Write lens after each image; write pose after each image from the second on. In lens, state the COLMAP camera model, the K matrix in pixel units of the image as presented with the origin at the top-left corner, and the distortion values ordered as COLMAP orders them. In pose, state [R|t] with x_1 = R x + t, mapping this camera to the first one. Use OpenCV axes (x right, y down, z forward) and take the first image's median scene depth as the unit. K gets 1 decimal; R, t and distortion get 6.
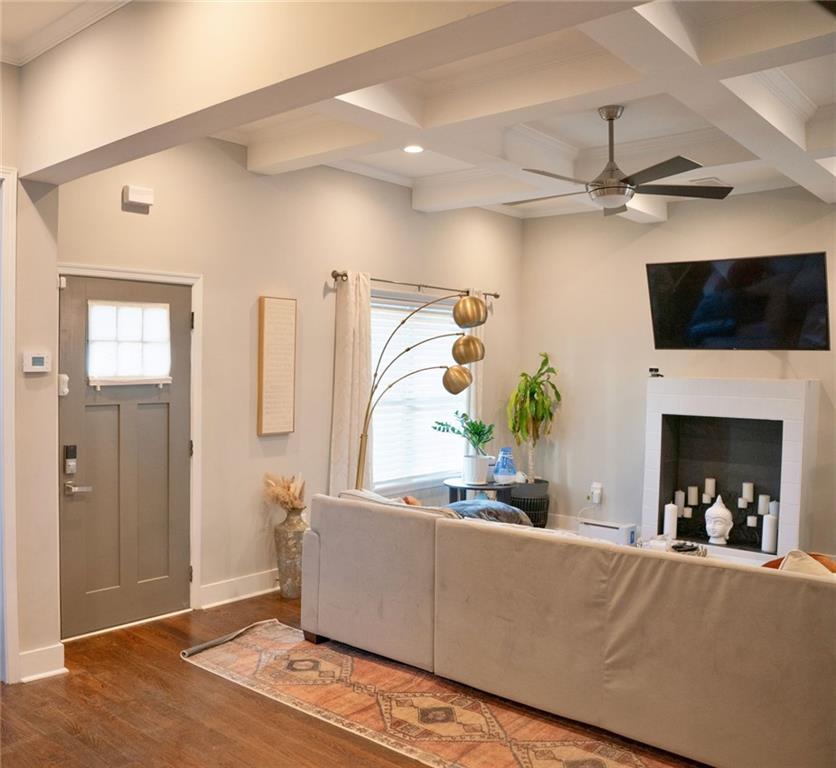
lens RADIAL K [[809.3, 0, 304.8], [0, 809.3, 387.3], [0, 0, 1]] dist [-0.158341, 0.142749]
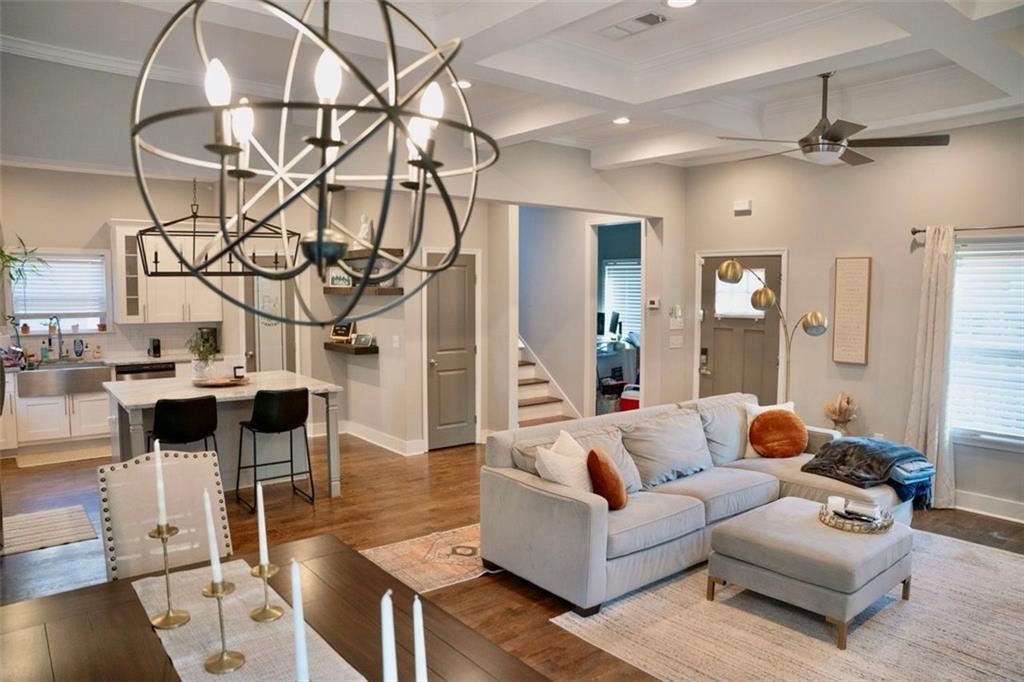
lens RADIAL K [[694.9, 0, 512.0], [0, 694.9, 341.0], [0, 0, 1]] dist [-0.115248, 0.000381]
pose [[-0.116526, 0.065722, -0.991011, 1.072951], [-0.038380, 0.996765, 0.070617, -0.032331], [0.992446, 0.046263, -0.113626, 0.574932]]
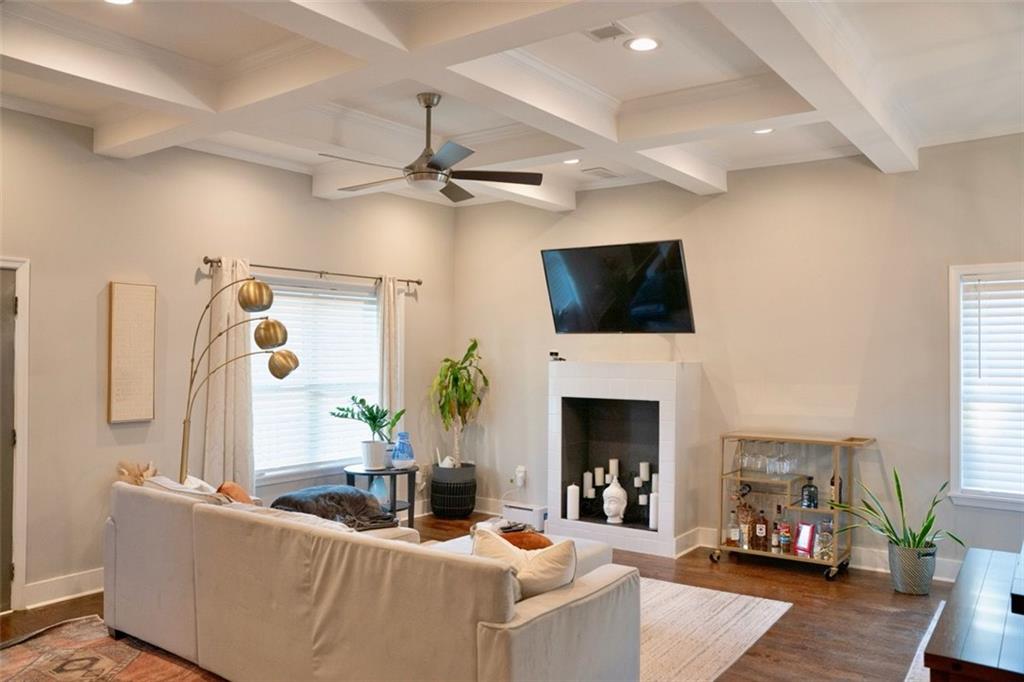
lens RADIAL K [[798.6, 0, 512.0], [0, 798.6, 341.0], [0, 0, 1]] dist [-0.137888, 0.160526]
pose [[0.986459, -0.005315, 0.163922, 0.259591], [0.012579, 0.998983, -0.043308, 0.006509], [-0.163525, 0.044784, 0.985522, -0.012272]]
